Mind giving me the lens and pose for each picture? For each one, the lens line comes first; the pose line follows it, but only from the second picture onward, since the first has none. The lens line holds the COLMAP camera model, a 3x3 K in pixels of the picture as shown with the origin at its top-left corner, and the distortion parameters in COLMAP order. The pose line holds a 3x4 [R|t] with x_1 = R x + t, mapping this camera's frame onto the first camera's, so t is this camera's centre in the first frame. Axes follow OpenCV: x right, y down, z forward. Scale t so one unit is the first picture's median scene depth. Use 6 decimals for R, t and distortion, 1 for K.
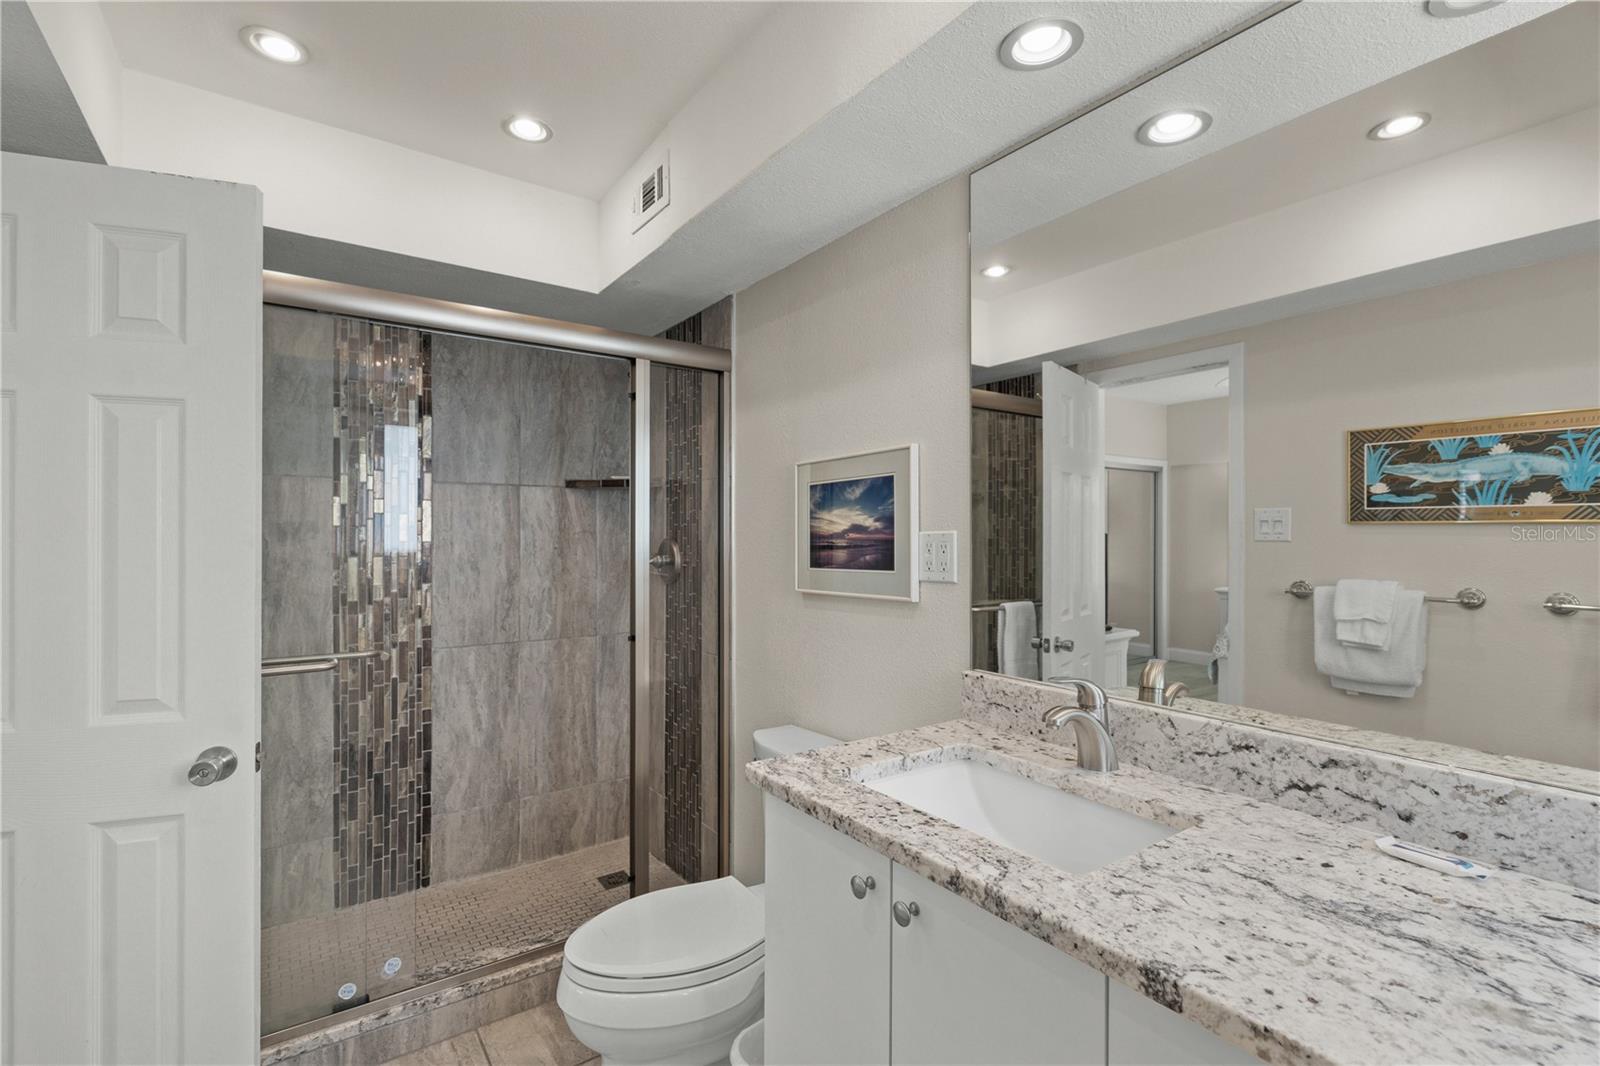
lens RADIAL K [[728.5, 0, 794.4], [0, 728.5, 531.4], [0, 0, 1]] dist [-0.002307, 0.000511]
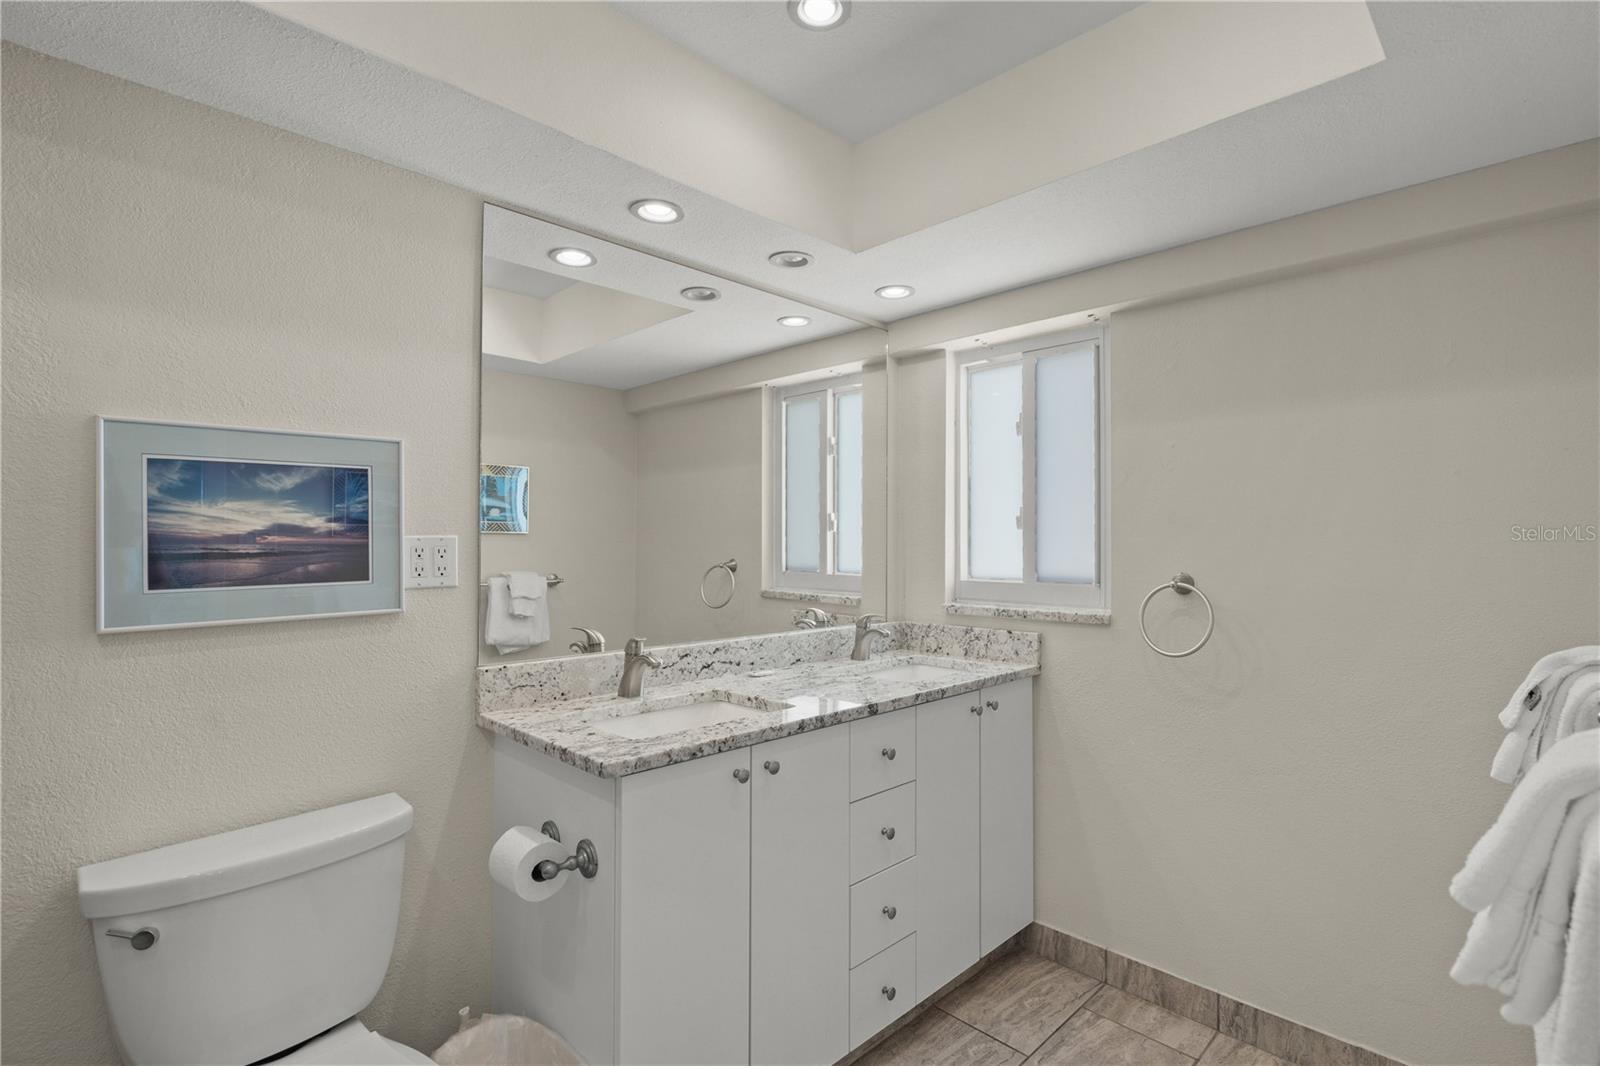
lens RADIAL K [[736.1, 0, 791.4], [0, 736.1, 537.6], [0, 0, 1]] dist [-0.001388, -0.000115]
pose [[-0.150486, 0.006988, 0.988587, -0.790992], [-0.008778, 0.999926, -0.008405, 0.006248], [-0.988573, -0.009943, -0.150413, 0.632508]]
